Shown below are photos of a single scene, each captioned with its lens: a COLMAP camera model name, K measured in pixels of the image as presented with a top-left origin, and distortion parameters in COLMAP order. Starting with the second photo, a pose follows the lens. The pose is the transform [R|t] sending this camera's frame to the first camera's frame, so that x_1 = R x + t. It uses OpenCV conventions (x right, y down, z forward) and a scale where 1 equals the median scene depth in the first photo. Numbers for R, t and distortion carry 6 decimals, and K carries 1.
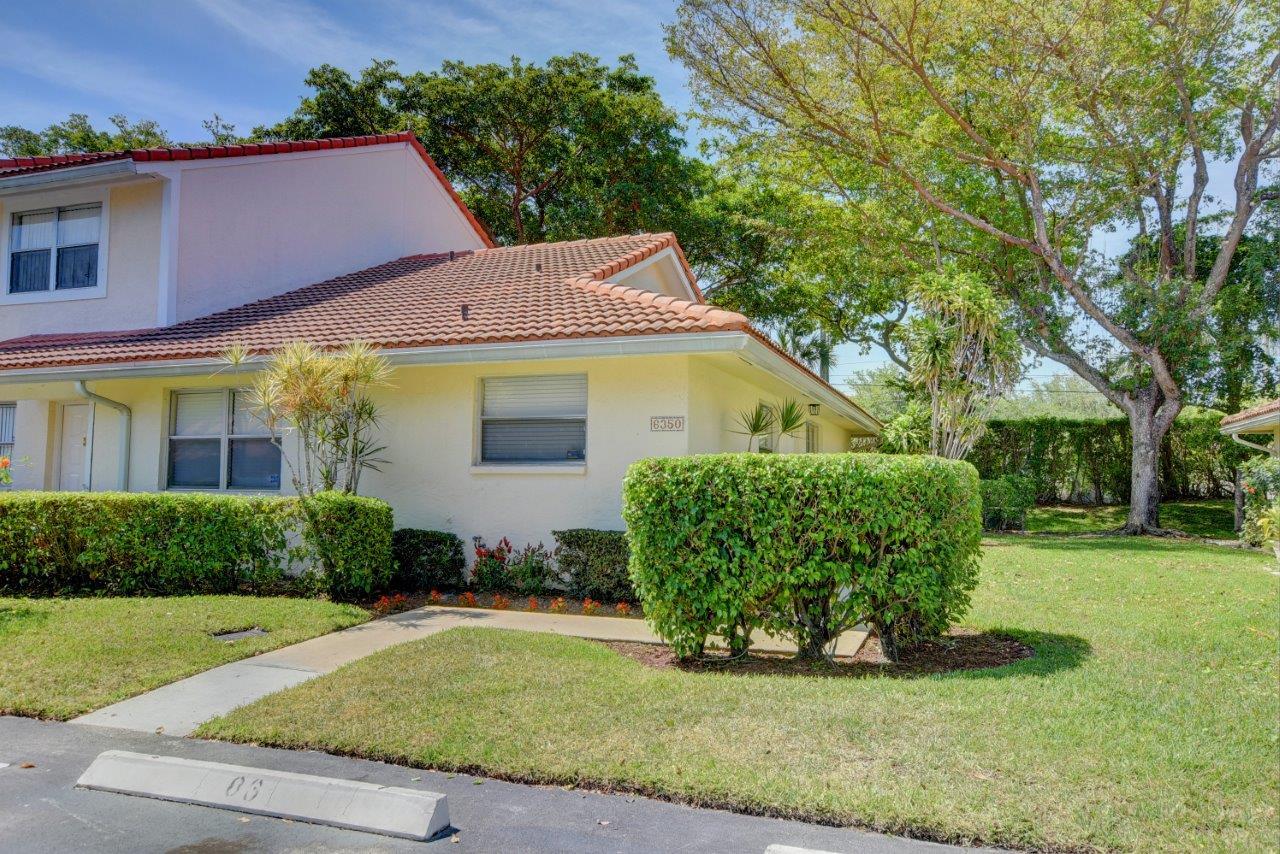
lens RADIAL K [[939.5, 0, 637.9], [0, 939.5, 426.4], [0, 0, 1]] dist [-0.012127, 0.003669]
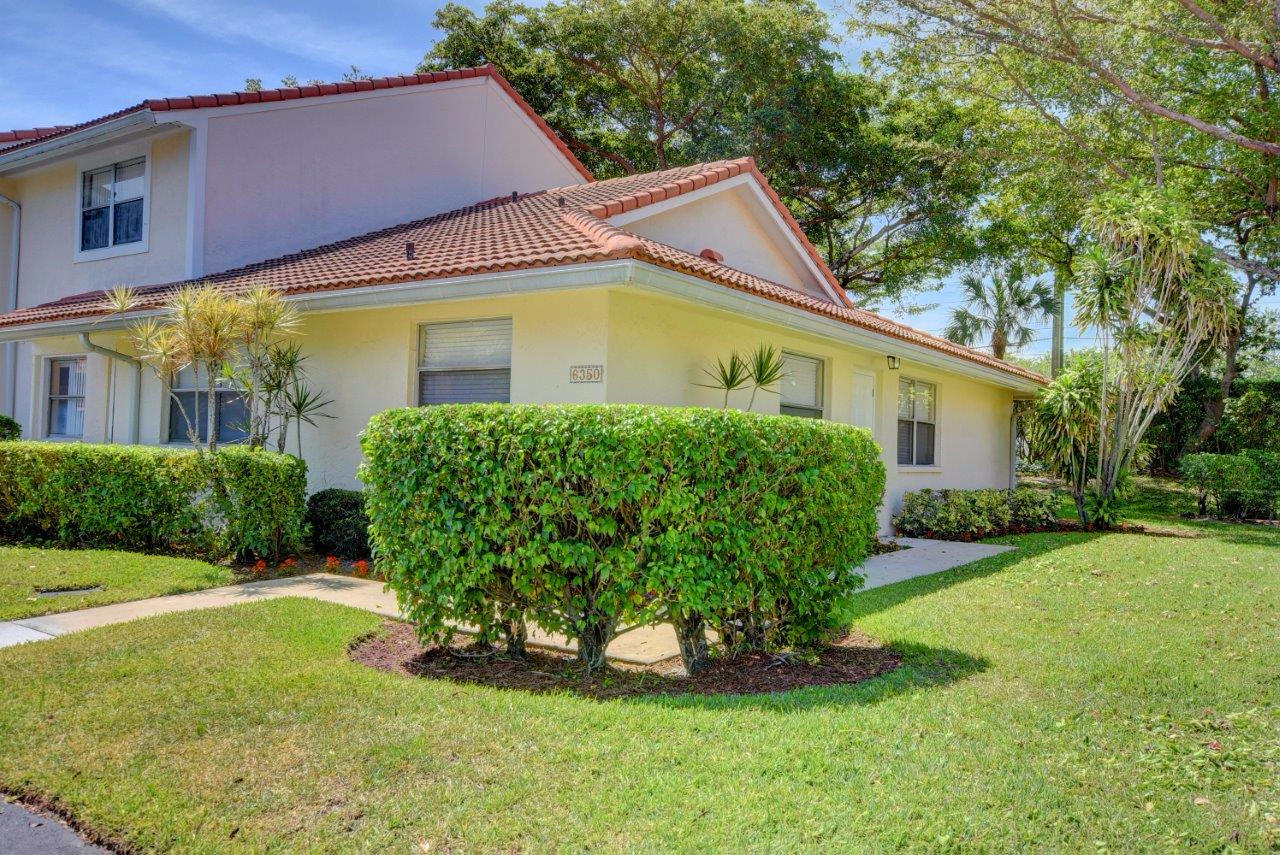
lens RADIAL K [[1003.5, 0, 638.3], [0, 1003.5, 425.9], [0, 0, 1]] dist [-0.007155, 0.017707]
pose [[0.964351, 0.013799, -0.264266, 0.163835], [-0.004359, 0.999332, 0.036274, 0.005527], [0.264590, -0.033829, 0.963767, 0.071660]]
